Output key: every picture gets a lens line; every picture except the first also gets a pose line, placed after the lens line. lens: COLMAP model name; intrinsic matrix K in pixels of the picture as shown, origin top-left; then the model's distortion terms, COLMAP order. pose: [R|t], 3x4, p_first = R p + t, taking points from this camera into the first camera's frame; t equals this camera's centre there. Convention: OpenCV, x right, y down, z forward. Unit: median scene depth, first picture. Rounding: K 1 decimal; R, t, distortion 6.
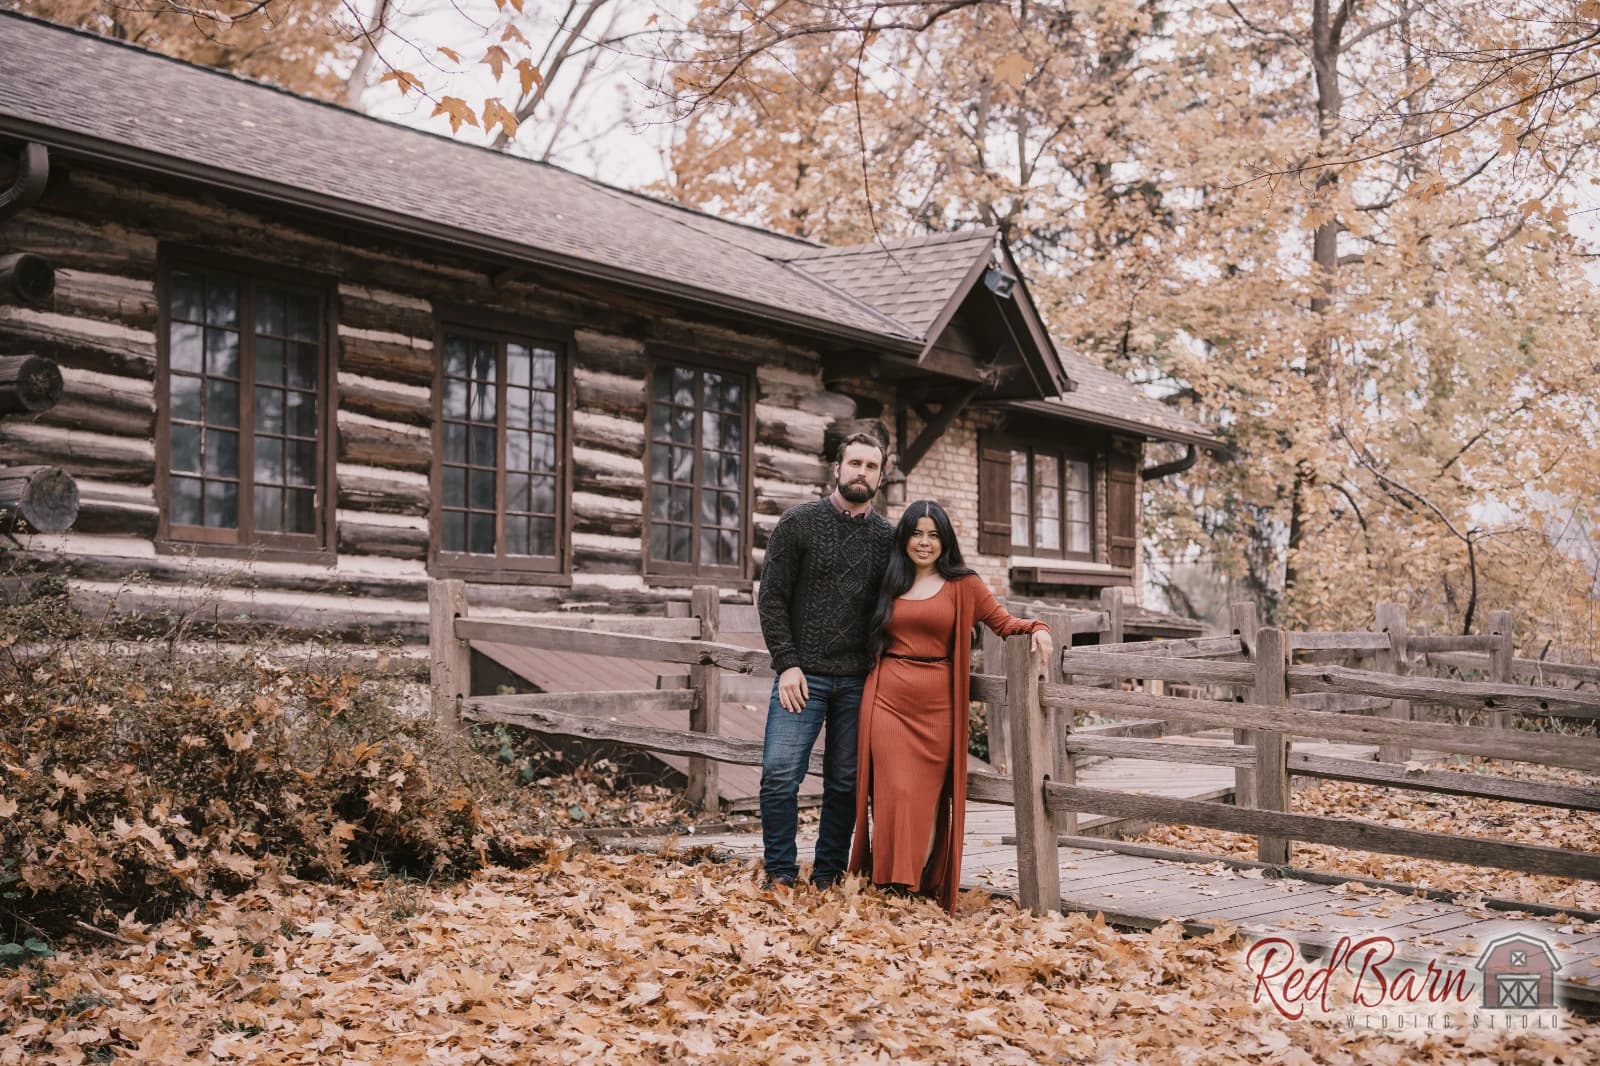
lens RADIAL K [[2219.3, 0, 859.5], [0, 2219.3, 534.2], [0, 0, 1]] dist [0.050217, 0.034954]
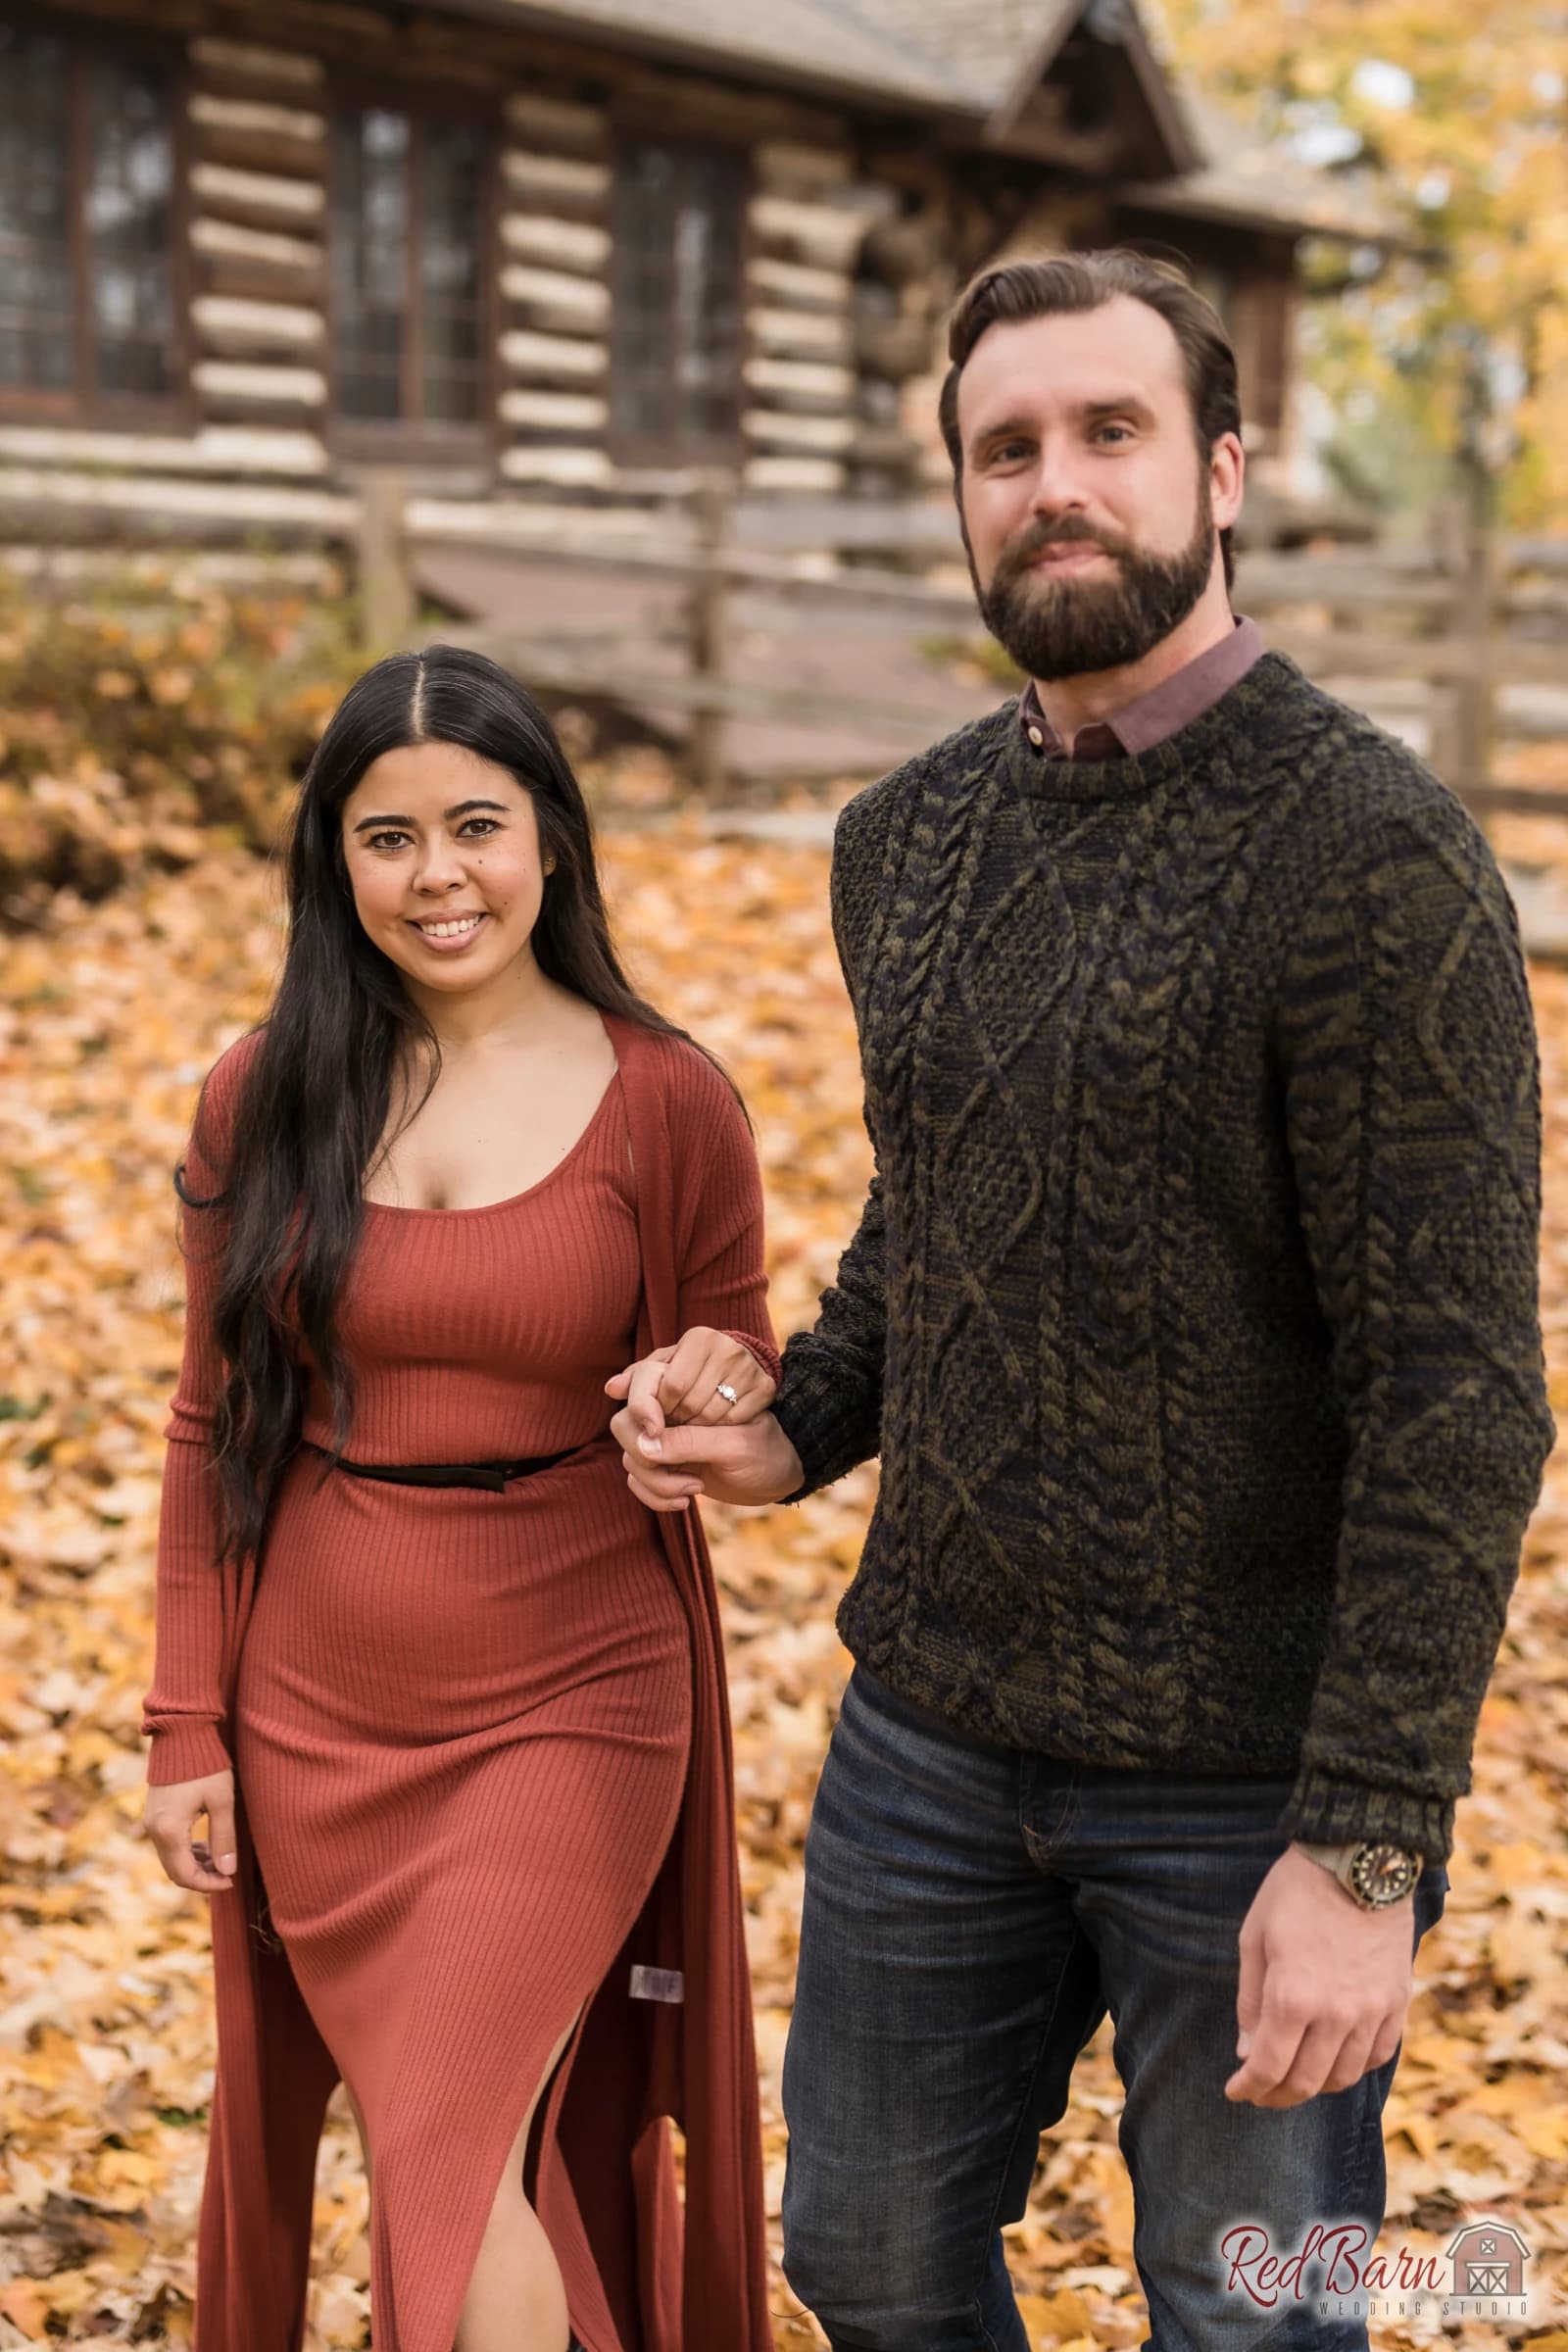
lens RADIAL K [[3635.6, 0, 787.1], [0, 3635.6, 1178.4], [0, 0, 1]] dist [0.104229, -0.181313]
pose [[0.999983, 0.003998, -0.004207, -0.035500], [-0.002965, 0.975070, 0.221878, -0.017008], [0.004989, -0.221862, 0.975065, -0.207065]]
